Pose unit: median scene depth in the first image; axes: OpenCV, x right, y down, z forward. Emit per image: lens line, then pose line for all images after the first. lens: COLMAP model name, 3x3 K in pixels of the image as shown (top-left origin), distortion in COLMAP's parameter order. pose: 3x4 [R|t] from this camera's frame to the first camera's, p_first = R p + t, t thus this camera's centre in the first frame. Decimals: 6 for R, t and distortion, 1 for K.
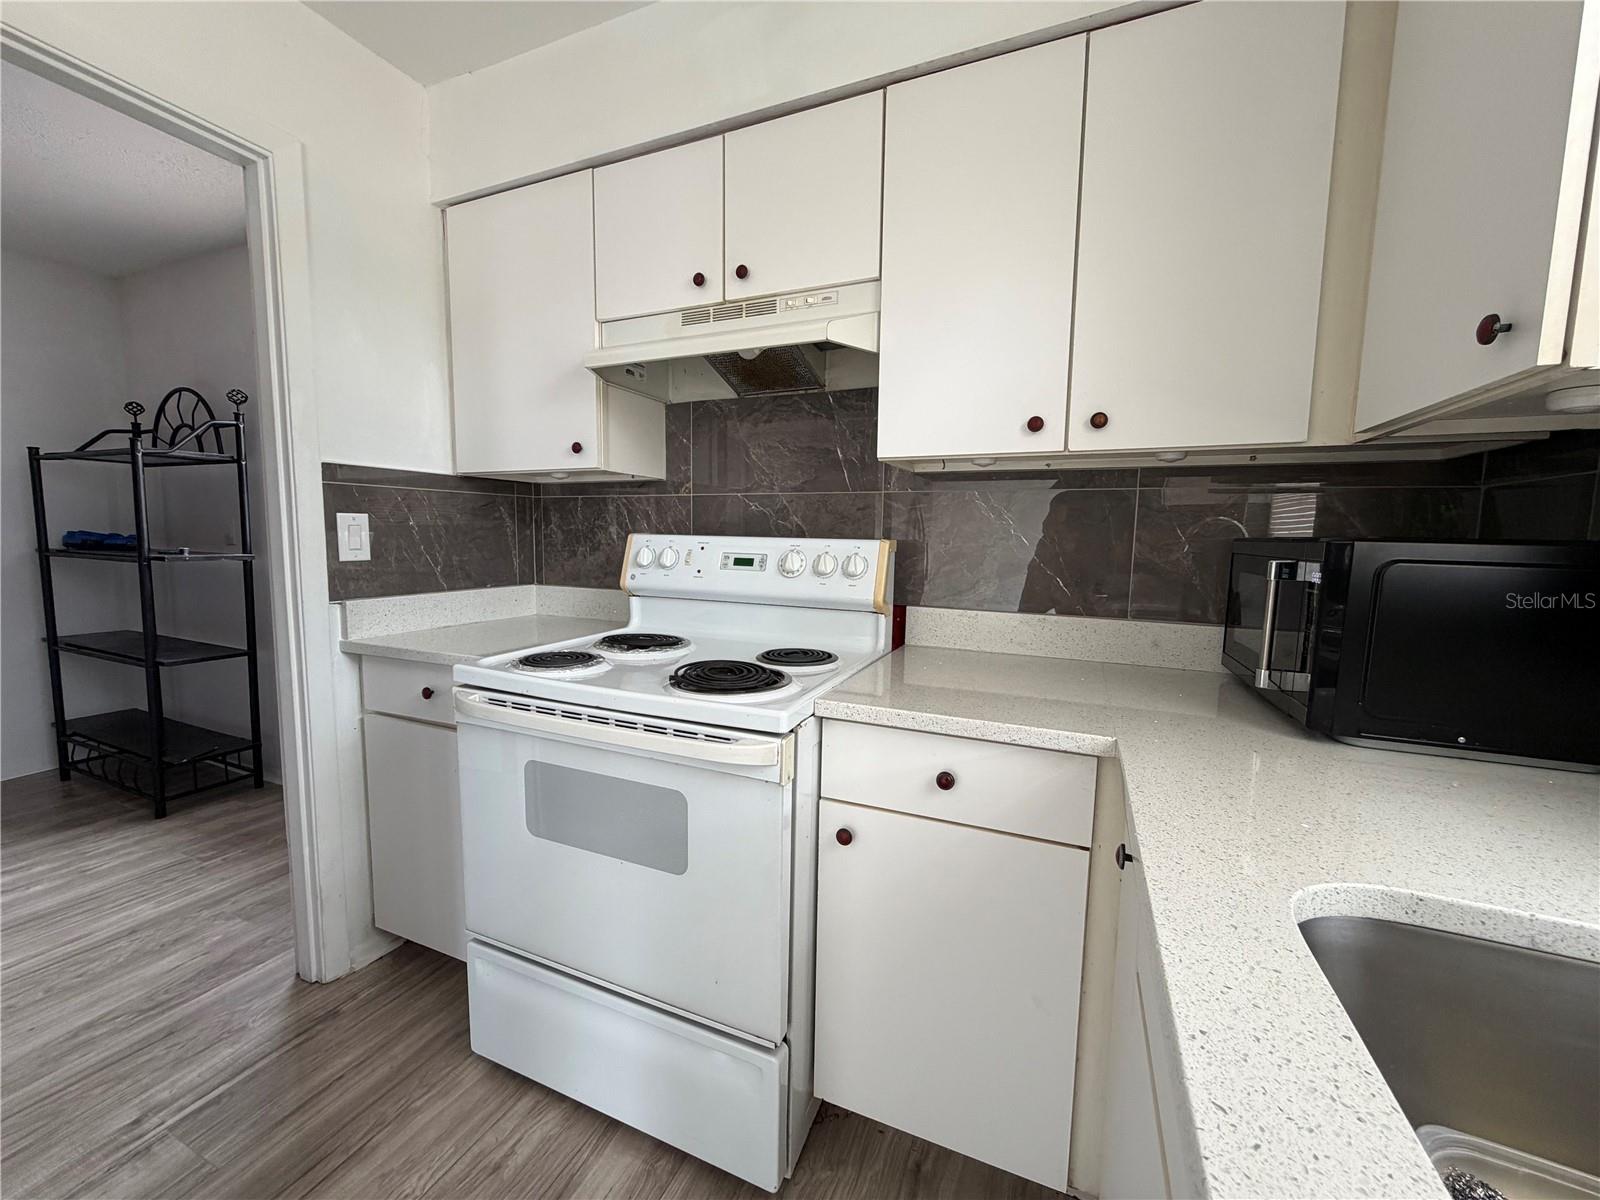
lens RADIAL K [[637.7, 0, 794.8], [0, 637.7, 598.9], [0, 0, 1]] dist [0.000452, 0.000034]
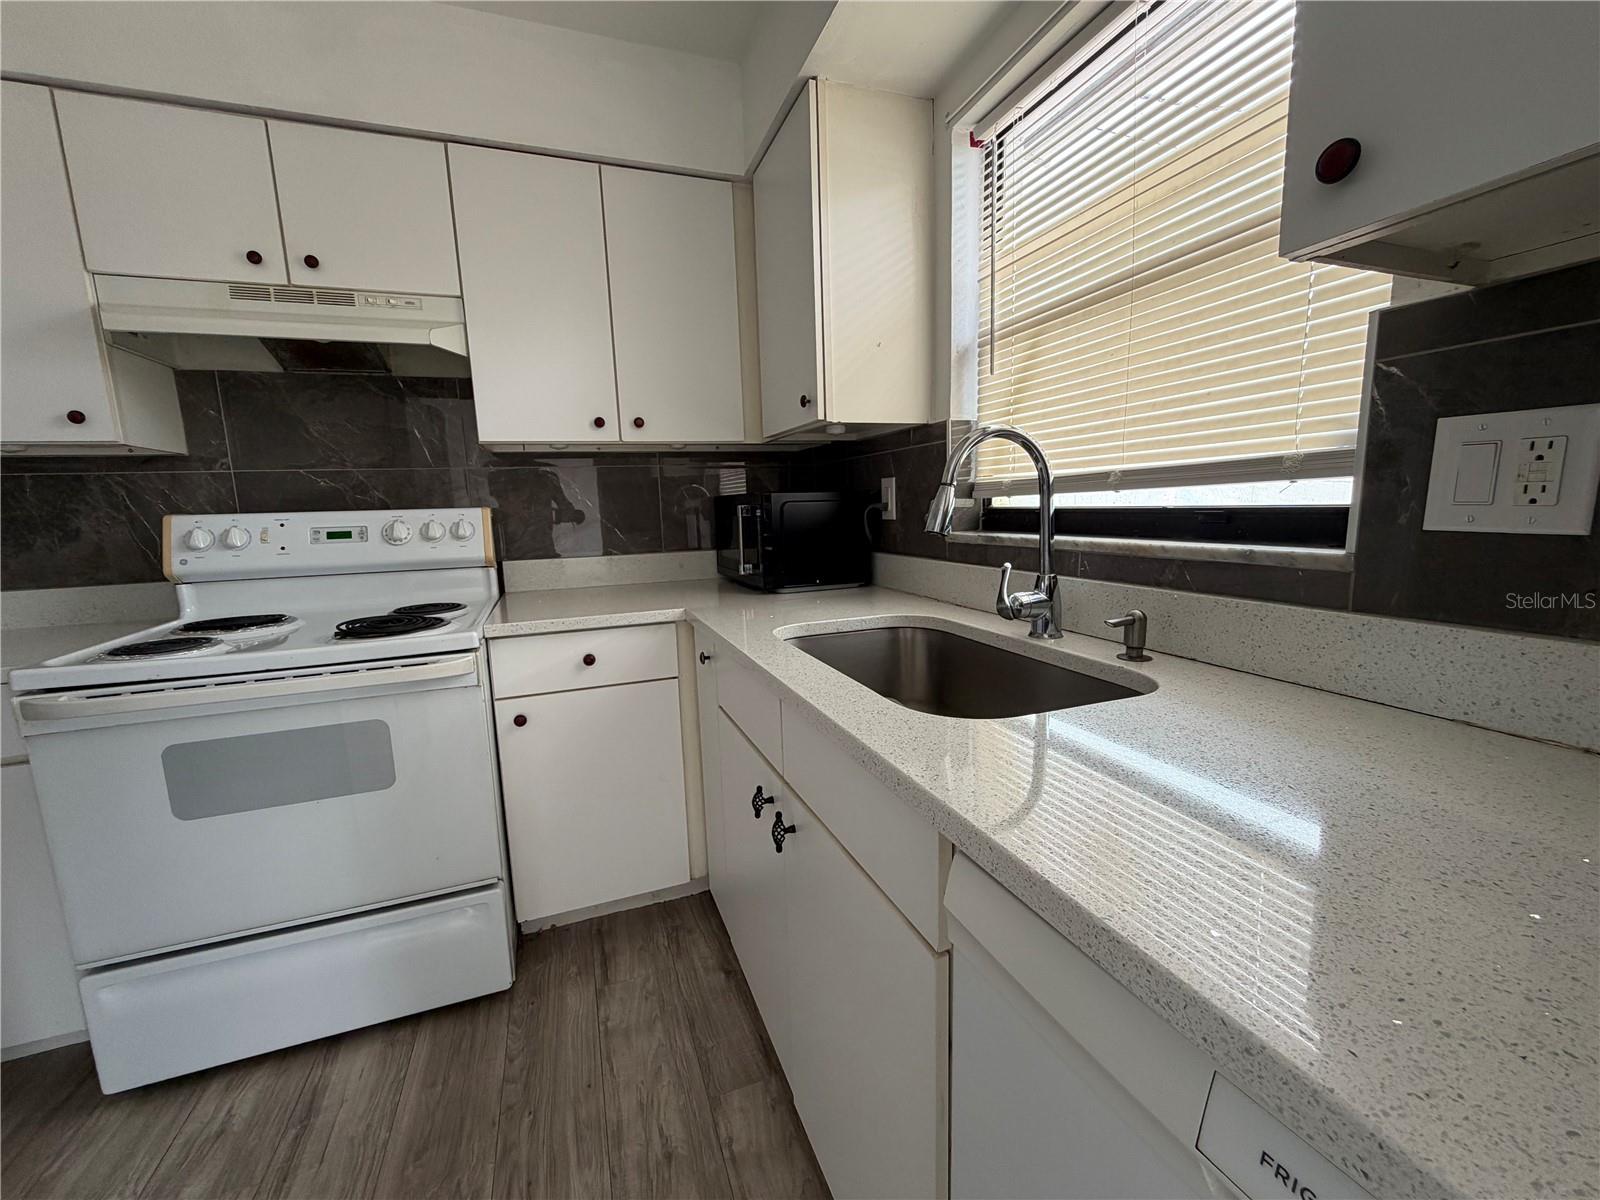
lens RADIAL K [[658.0, 0, 800.5], [0, 658.0, 602.7], [0, 0, 1]] dist [-0.001718, 0.000104]
pose [[0.711596, -0.143980, 0.687678, -0.326851], [0.113823, 0.989472, 0.089385, 0.046094], [-0.693308, 0.014667, 0.720492, -0.341334]]
